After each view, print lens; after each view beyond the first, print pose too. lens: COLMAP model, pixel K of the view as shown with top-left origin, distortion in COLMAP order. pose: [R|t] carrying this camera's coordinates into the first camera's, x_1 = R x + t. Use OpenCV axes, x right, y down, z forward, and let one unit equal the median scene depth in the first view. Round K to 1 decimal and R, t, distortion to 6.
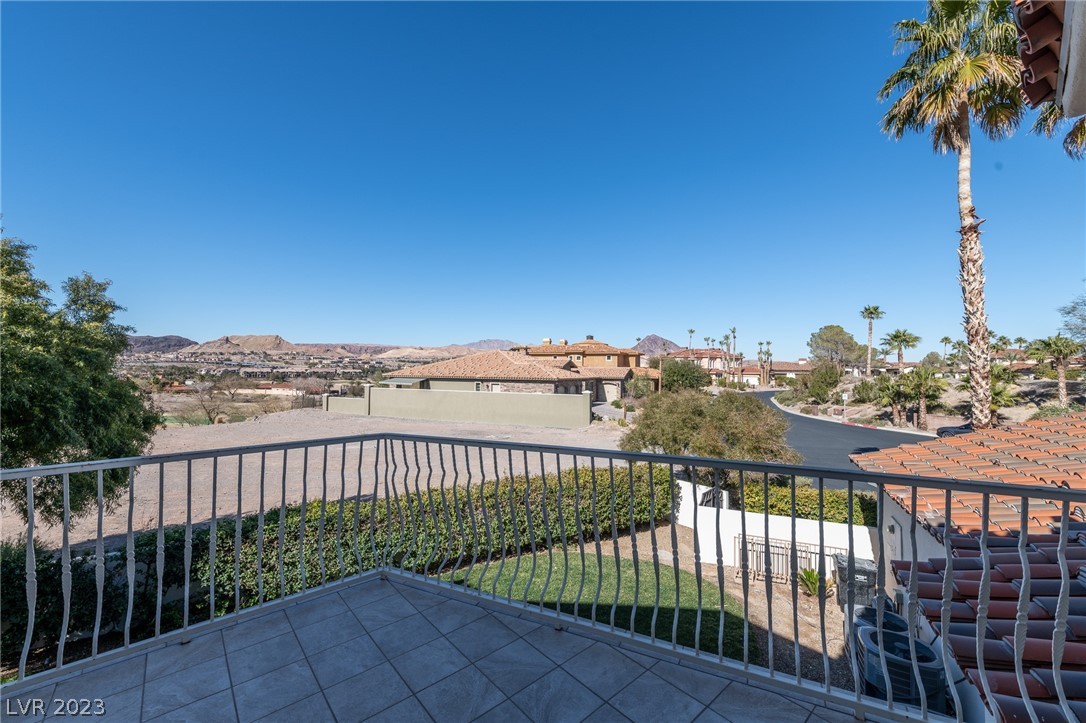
lens RADIAL K [[430.8, 0, 542.6], [0, 430.8, 358.0], [0, 0, 1]] dist [0.007764, -0.000872]
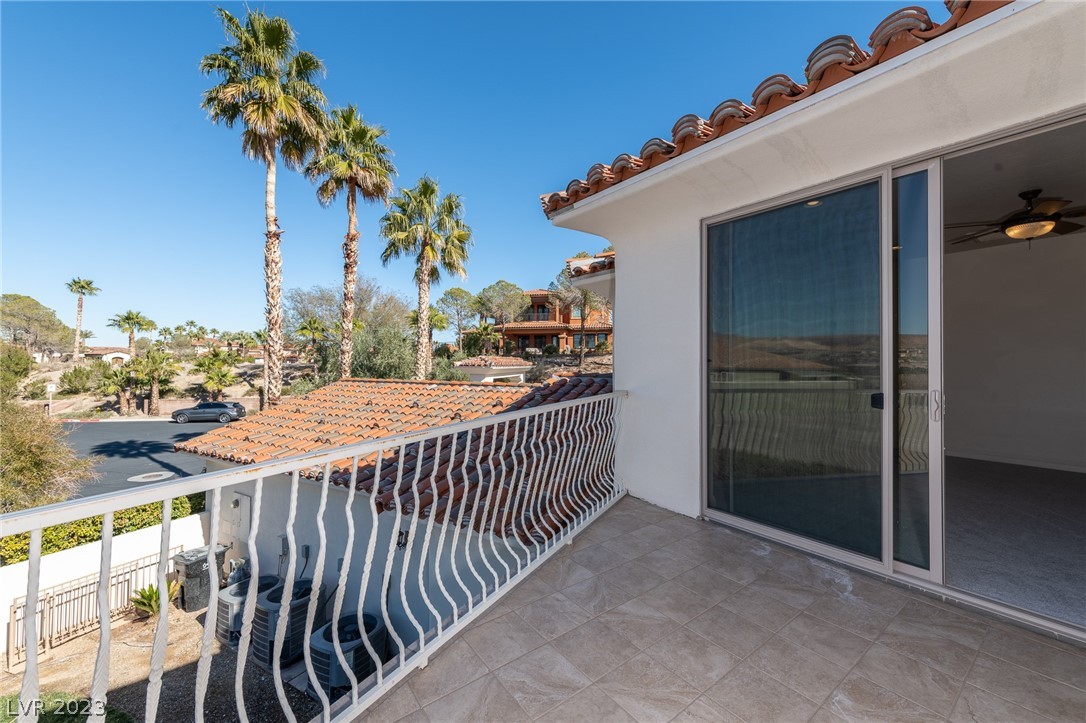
lens RADIAL K [[430.8, 0, 547.6], [0, 430.8, 361.0], [0, 0, 1]] dist [0.007764, -0.000872]
pose [[0.042760, -0.004711, 0.999074, -0.068649], [-0.032588, 0.999450, 0.006107, 0.006934], [-0.998554, -0.032819, 0.042583, 0.073556]]
